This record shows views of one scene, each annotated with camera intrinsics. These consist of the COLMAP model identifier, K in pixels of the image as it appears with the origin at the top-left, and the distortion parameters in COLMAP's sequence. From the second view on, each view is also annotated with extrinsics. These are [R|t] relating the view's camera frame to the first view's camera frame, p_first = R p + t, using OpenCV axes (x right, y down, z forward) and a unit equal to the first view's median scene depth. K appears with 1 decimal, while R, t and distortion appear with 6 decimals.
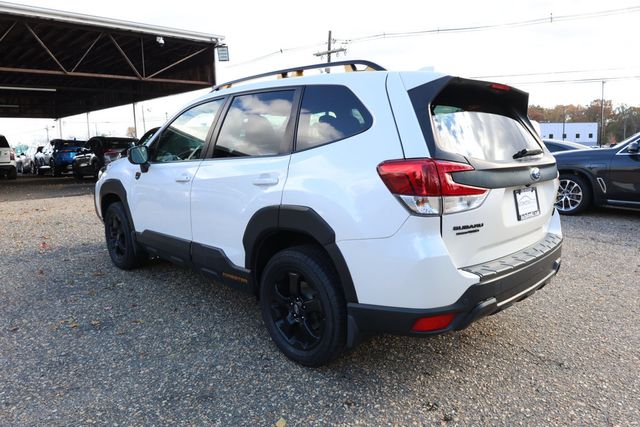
lens RADIAL K [[489.4, 0, 320.0], [0, 489.4, 213.5], [0, 0, 1]] dist [-0.067453, 0.000553]
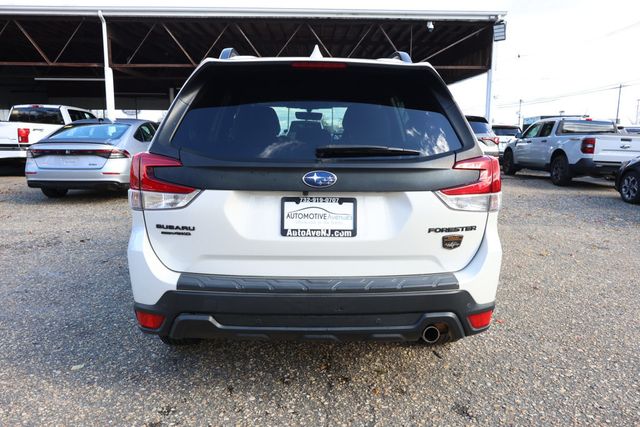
lens RADIAL K [[518.7, 0, 320.0], [0, 518.7, 213.5], [0, 0, 1]] dist [-0.010098, -0.008965]
pose [[0.694677, 0.126778, -0.708062, 0.915374], [-0.118375, 0.991074, 0.061314, -0.070425], [0.709515, 0.041223, 0.703484, 0.391806]]
